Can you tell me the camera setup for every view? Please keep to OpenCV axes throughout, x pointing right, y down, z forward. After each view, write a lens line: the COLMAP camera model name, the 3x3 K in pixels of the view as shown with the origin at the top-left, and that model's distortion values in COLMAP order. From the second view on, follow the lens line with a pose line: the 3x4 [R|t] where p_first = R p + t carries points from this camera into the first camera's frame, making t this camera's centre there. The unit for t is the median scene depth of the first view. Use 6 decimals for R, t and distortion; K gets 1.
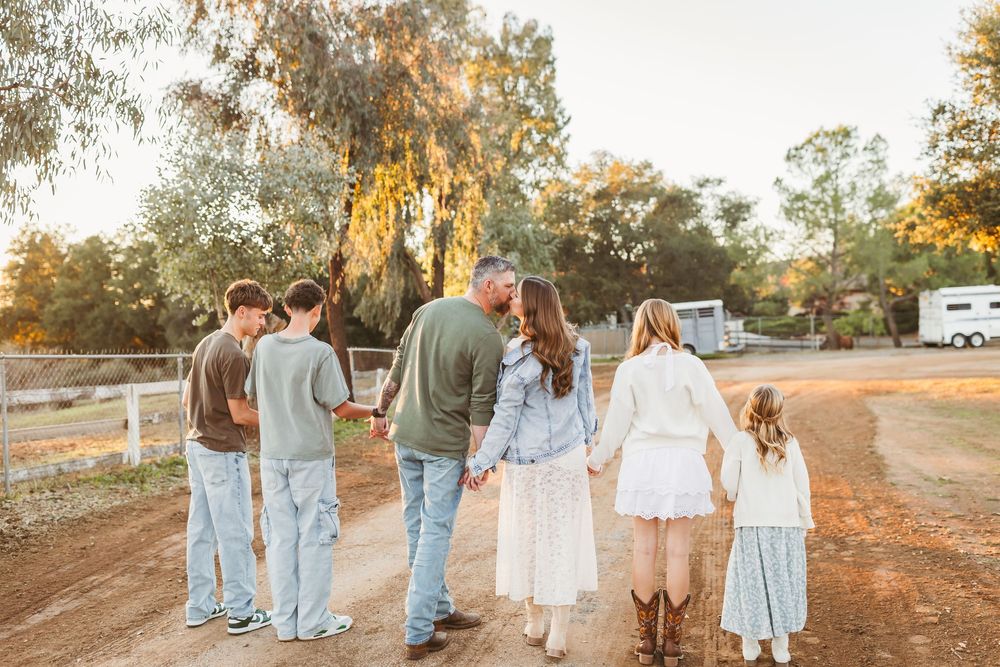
lens RADIAL K [[948.3, 0, 502.1], [0, 948.3, 347.3], [0, 0, 1]] dist [0.003128, -0.001907]
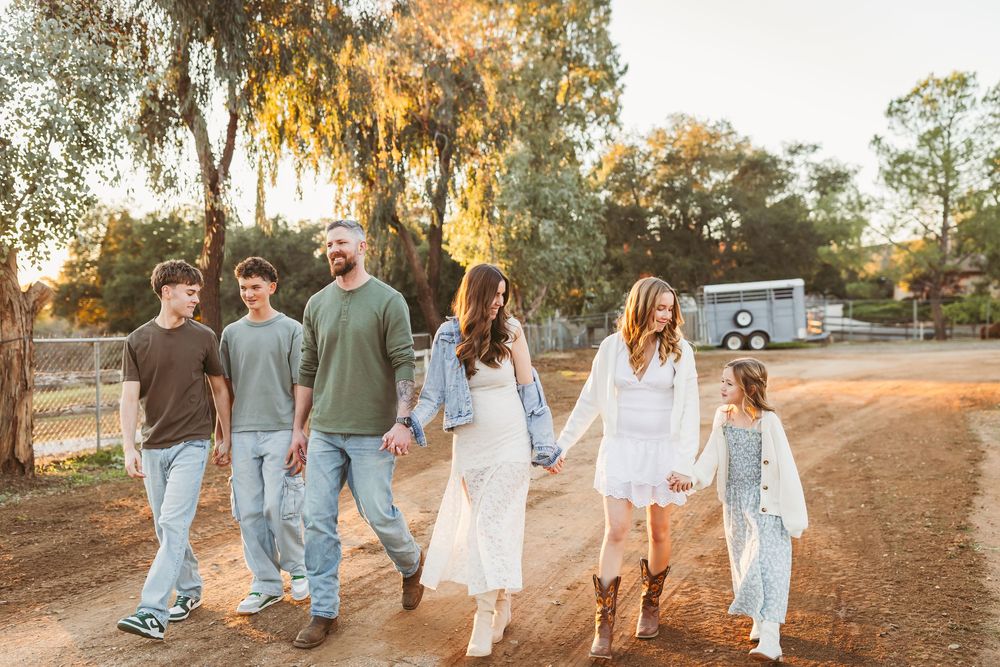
lens RADIAL K [[964.0, 0, 490.8], [0, 964.0, 343.1], [0, 0, 1]] dist [-0.001141, 0.009822]
pose [[0.994068, 0.015345, -0.107669, 0.044619], [-0.013830, 0.999795, 0.014806, -0.001489], [0.107875, -0.013229, 0.994076, 0.106243]]
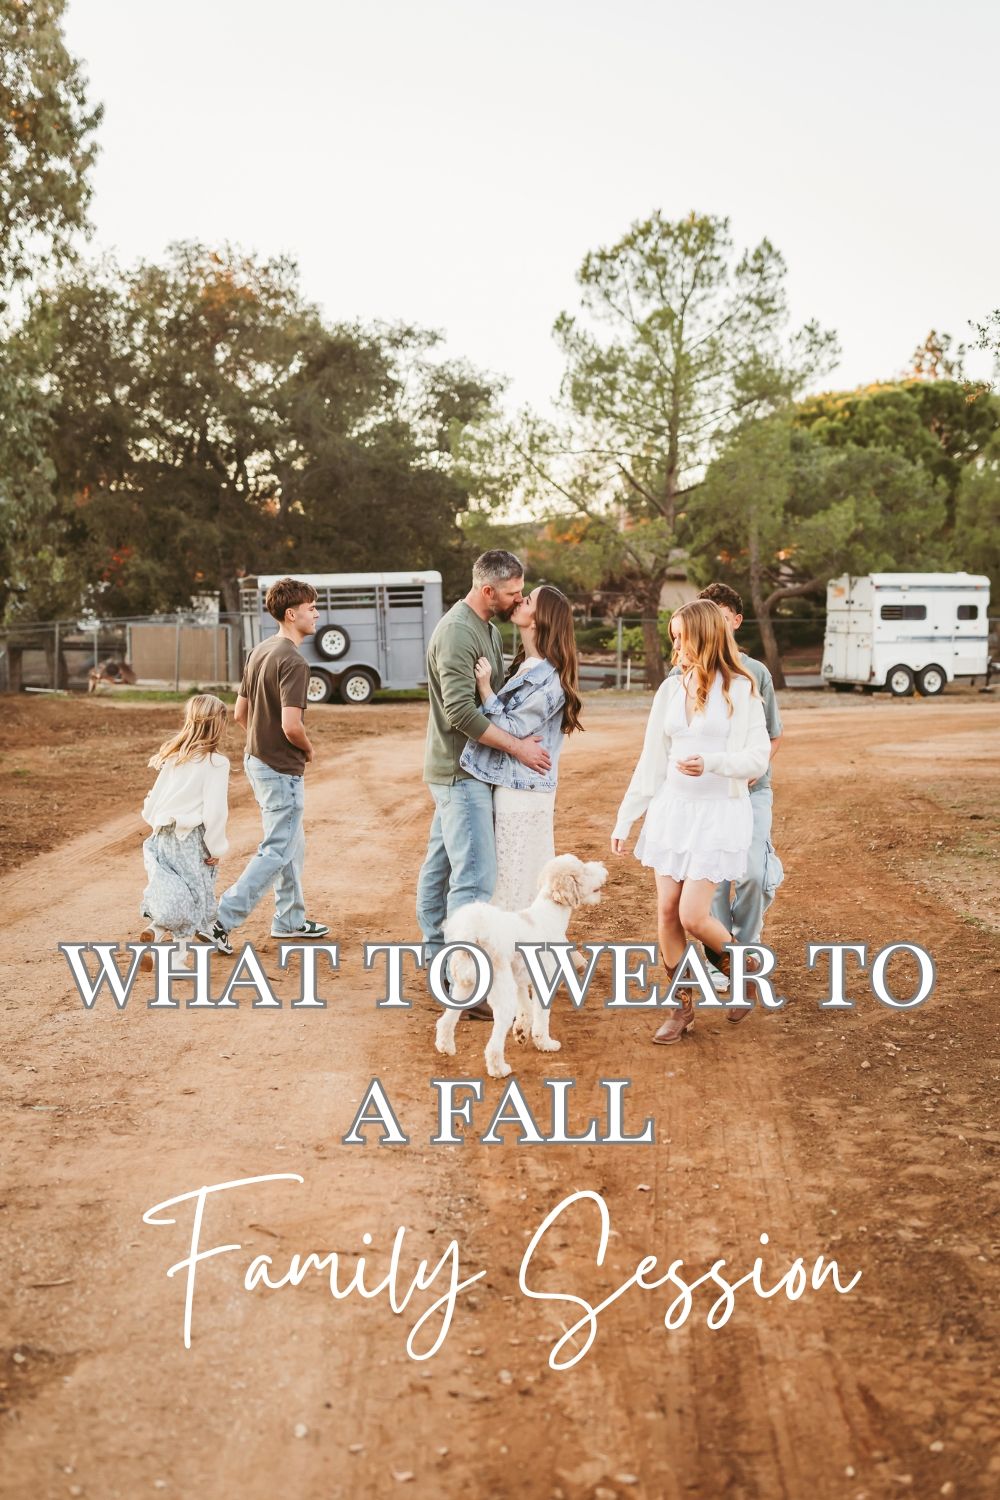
lens RADIAL K [[1670.4, 0, 539.7], [0, 1670.4, 803.4], [0, 0, 1]] dist [0.015997, -0.008388]
pose [[0.953741, 0.014773, 0.300266, 0.037163], [-0.039940, 0.996165, 0.077849, -0.003263], [-0.297964, -0.086241, 0.950673, 0.205699]]
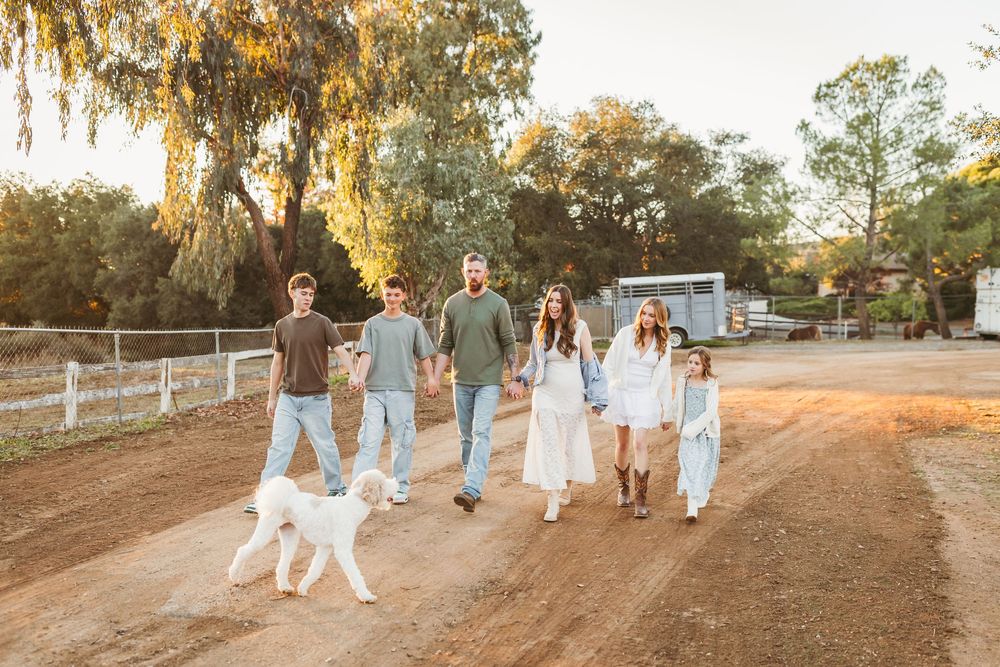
lens RADIAL K [[963.9, 0, 517.2], [0, 963.9, 353.5], [0, 0, 1]] dist [0.009019, 0.000006]
pose [[0.999521, 0.028287, -0.012553, 0.066915], [-0.027854, 0.999052, 0.033459, -0.004318], [0.013487, -0.033093, 0.999361, 0.183343]]
